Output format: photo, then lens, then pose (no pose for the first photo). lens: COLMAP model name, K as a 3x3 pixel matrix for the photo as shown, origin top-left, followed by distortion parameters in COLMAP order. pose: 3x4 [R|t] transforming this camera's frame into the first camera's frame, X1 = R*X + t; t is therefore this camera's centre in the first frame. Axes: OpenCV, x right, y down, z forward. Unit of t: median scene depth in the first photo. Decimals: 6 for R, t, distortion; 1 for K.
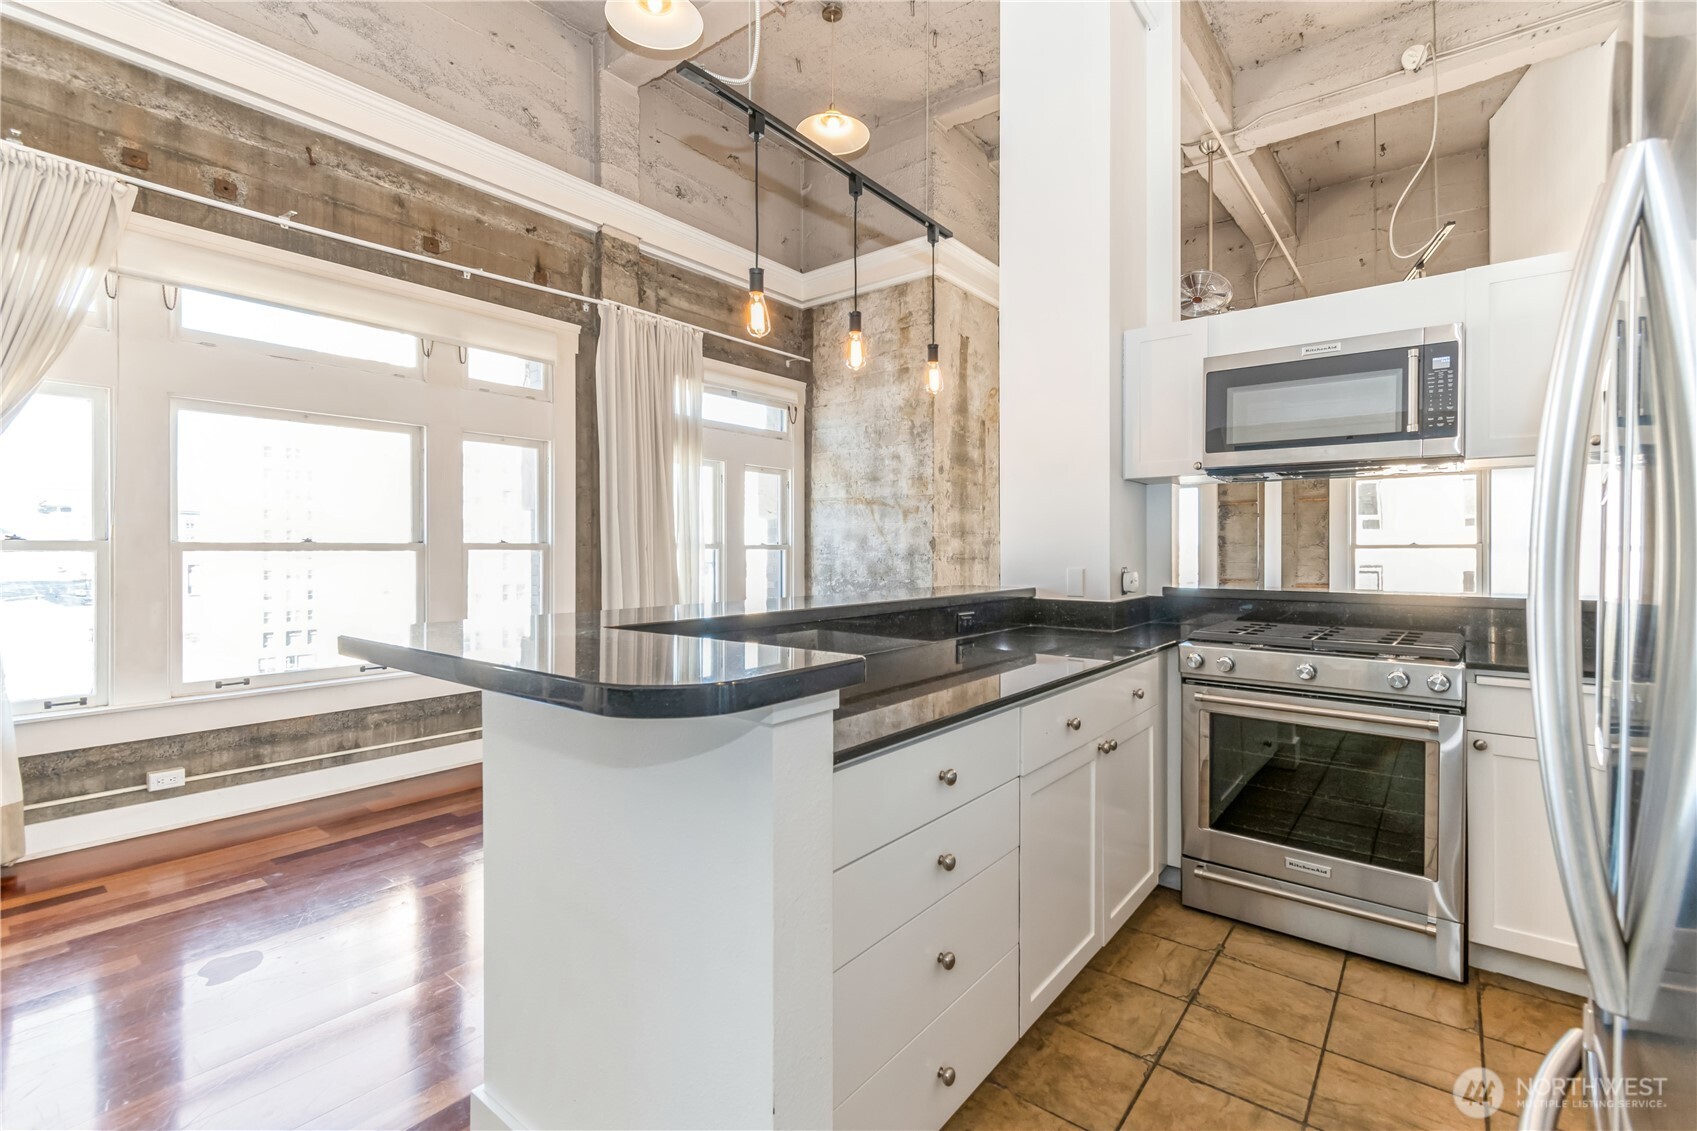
lens RADIAL K [[750.3, 0, 850.7], [0, 750.3, 558.6], [0, 0, 1]] dist [0.001326, -0.000233]
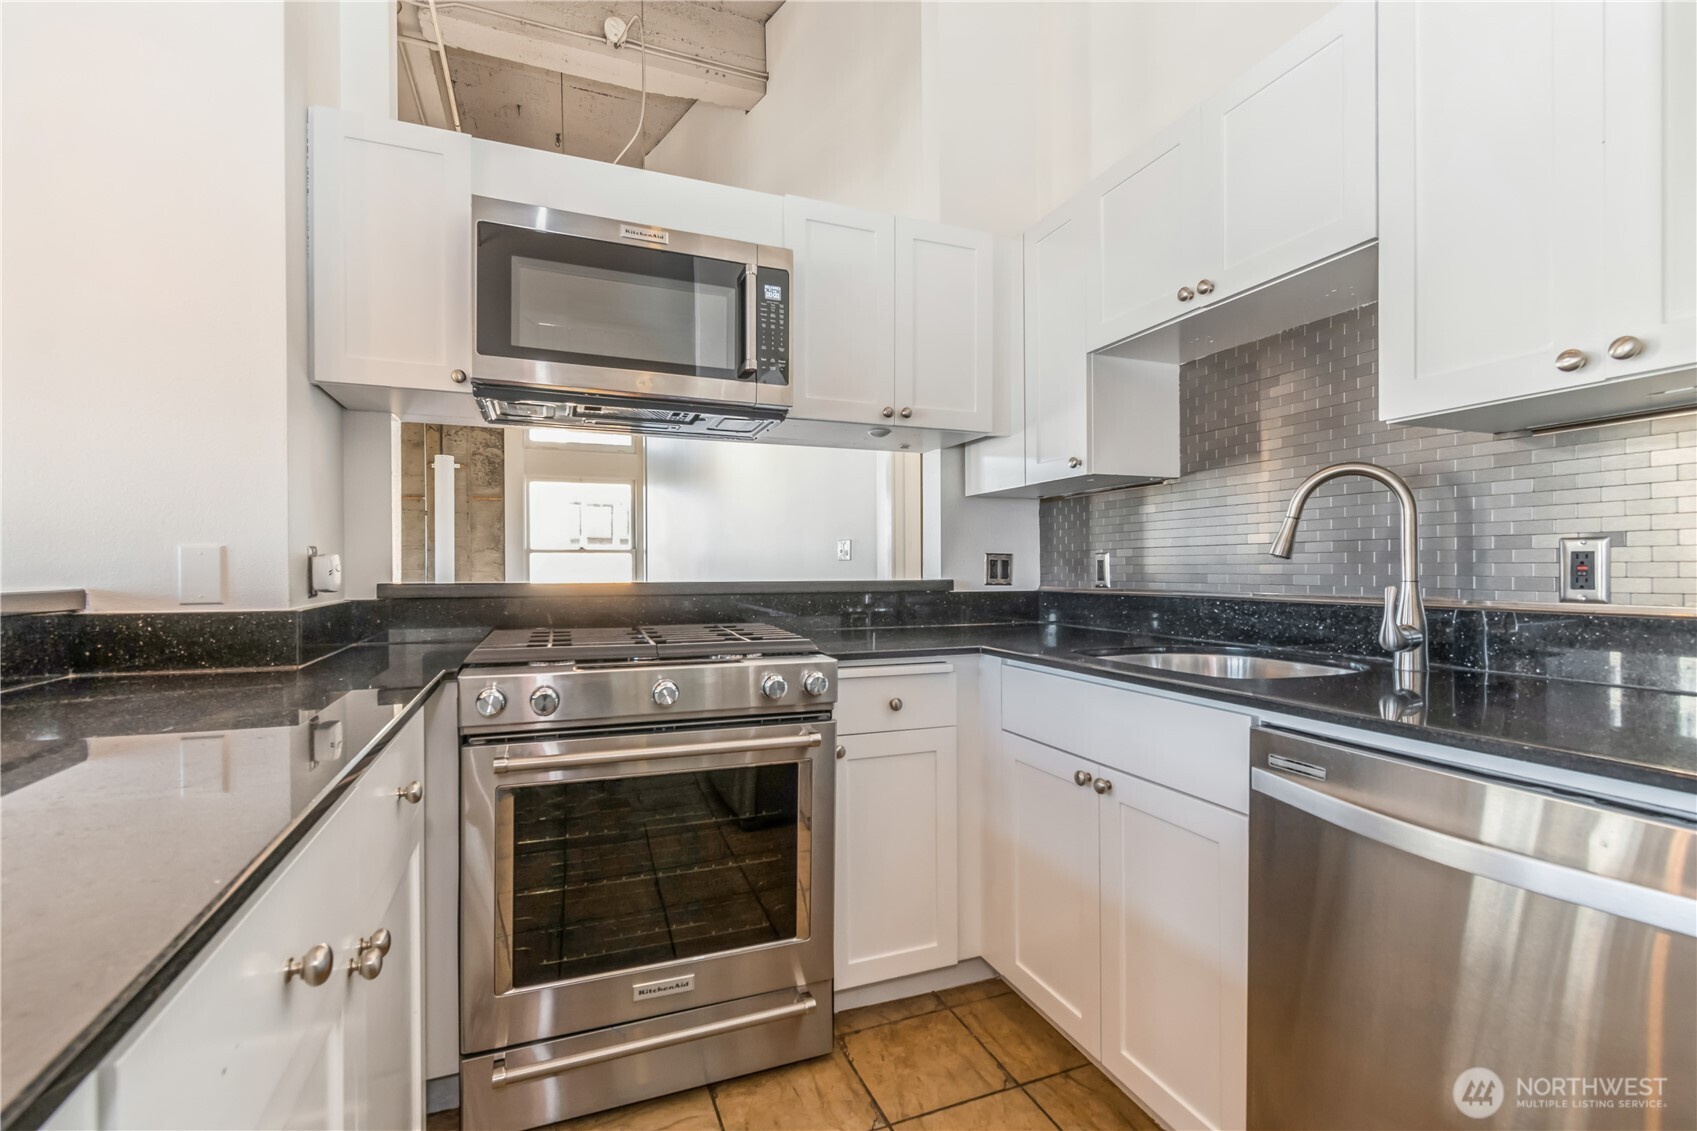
lens RADIAL K [[759.4, 0, 851.7], [0, 759.4, 569.1], [0, 0, 1]] dist [0.002439, -0.000066]
pose [[0.491669, -0.002160, 0.870780, 0.080117], [0.011059, 0.999932, -0.003764, 0.034510], [-0.870712, 0.011480, 0.491659, 0.398433]]
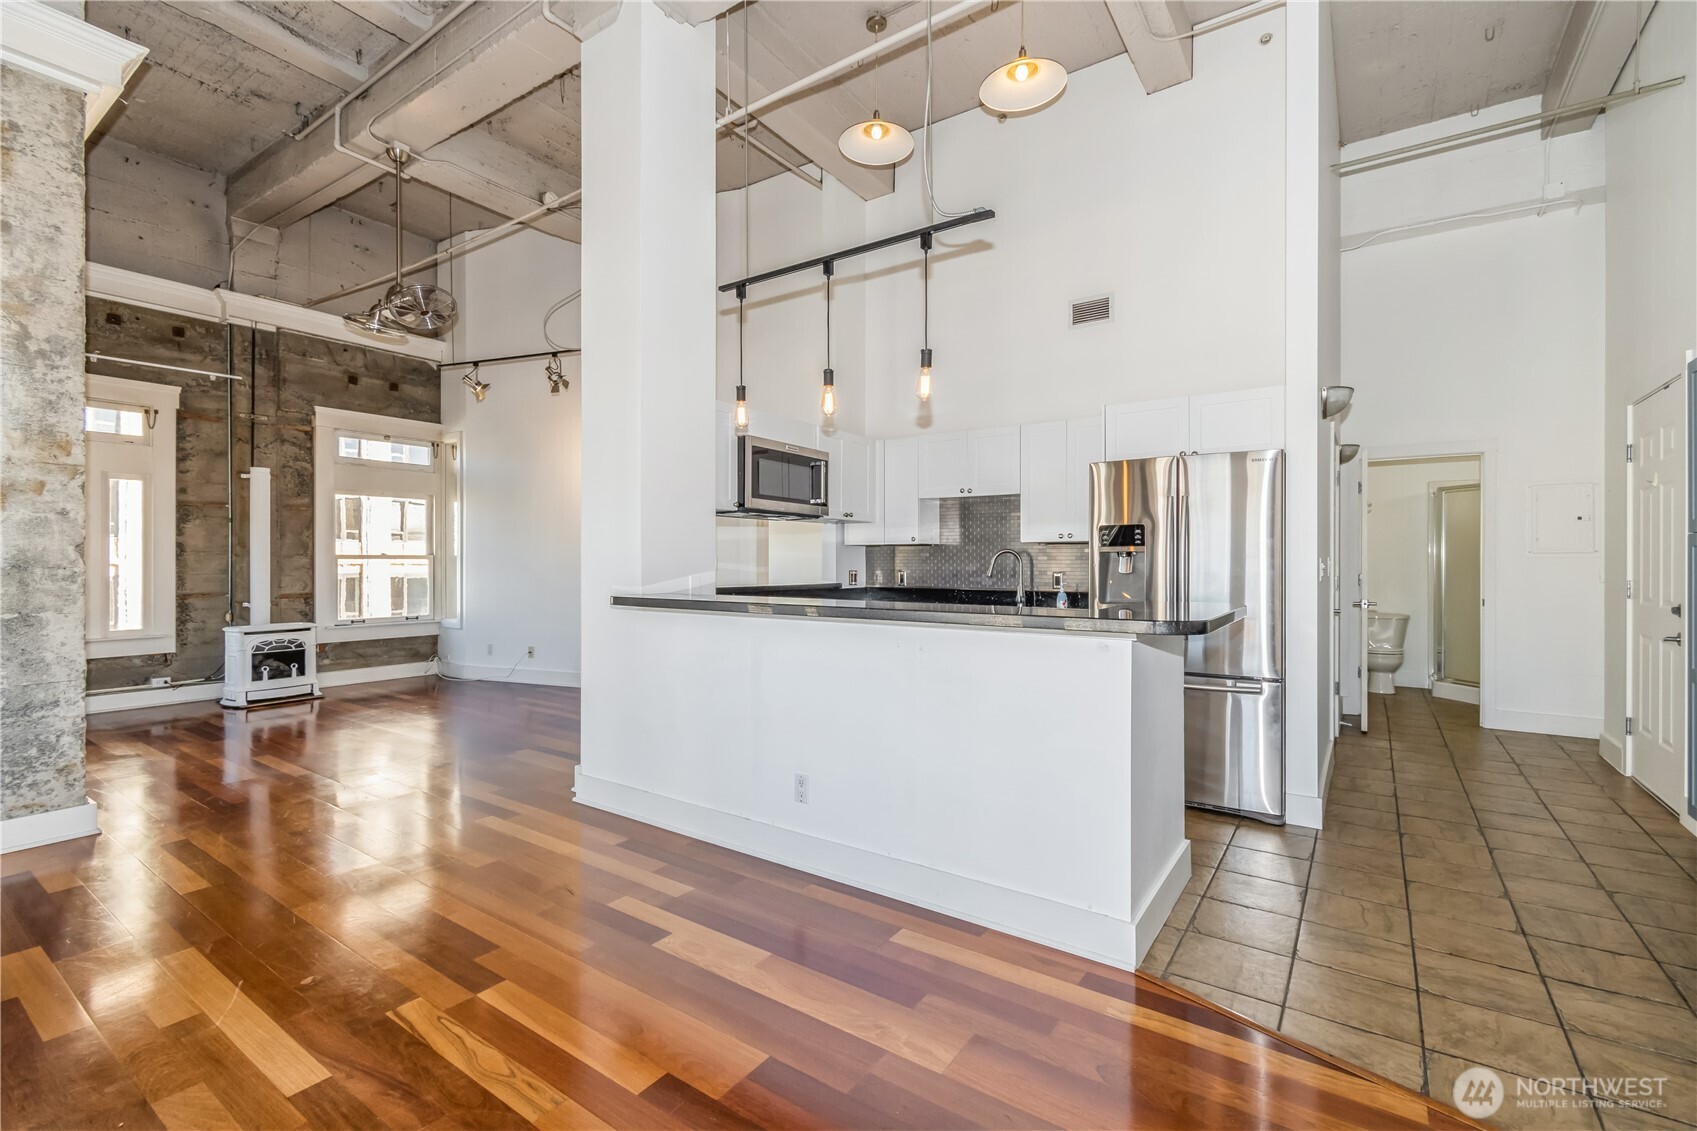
lens RADIAL K [[744.5, 0, 851.2], [0, 744.5, 563.9], [0, 0, 1]] dist [0.004675, -0.004775]
pose [[-0.072760, -0.003810, 0.997342, -0.964413], [0.007930, 0.999959, 0.004399, -0.010880], [-0.997318, 0.008229, -0.072726, 0.826928]]
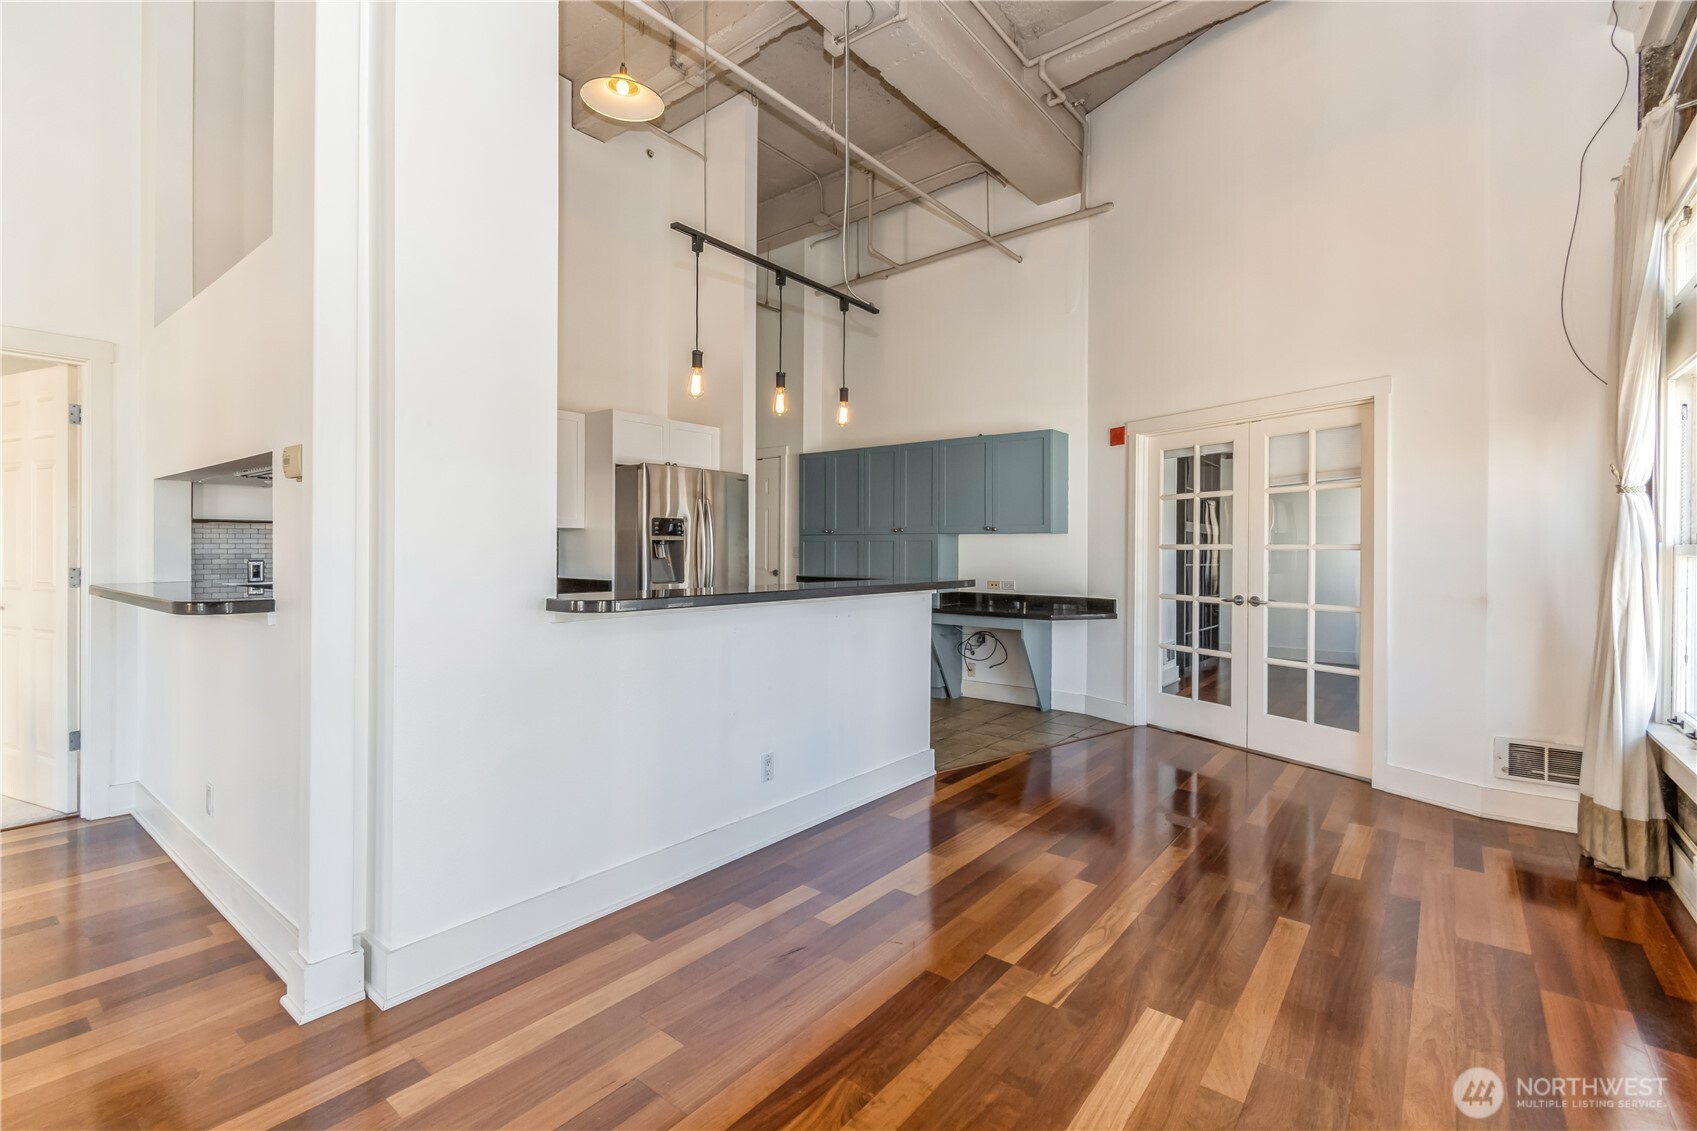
lens RADIAL K [[759.4, 0, 842.6], [0, 759.4, 548.0], [0, 0, 1]] dist [-0.000129, -0.000140]
pose [[-0.999976, -0.005323, -0.004523, -0.080703], [-0.005357, 0.999957, 0.007557, -0.019665], [0.004483, 0.007581, -0.999961, 1.858466]]
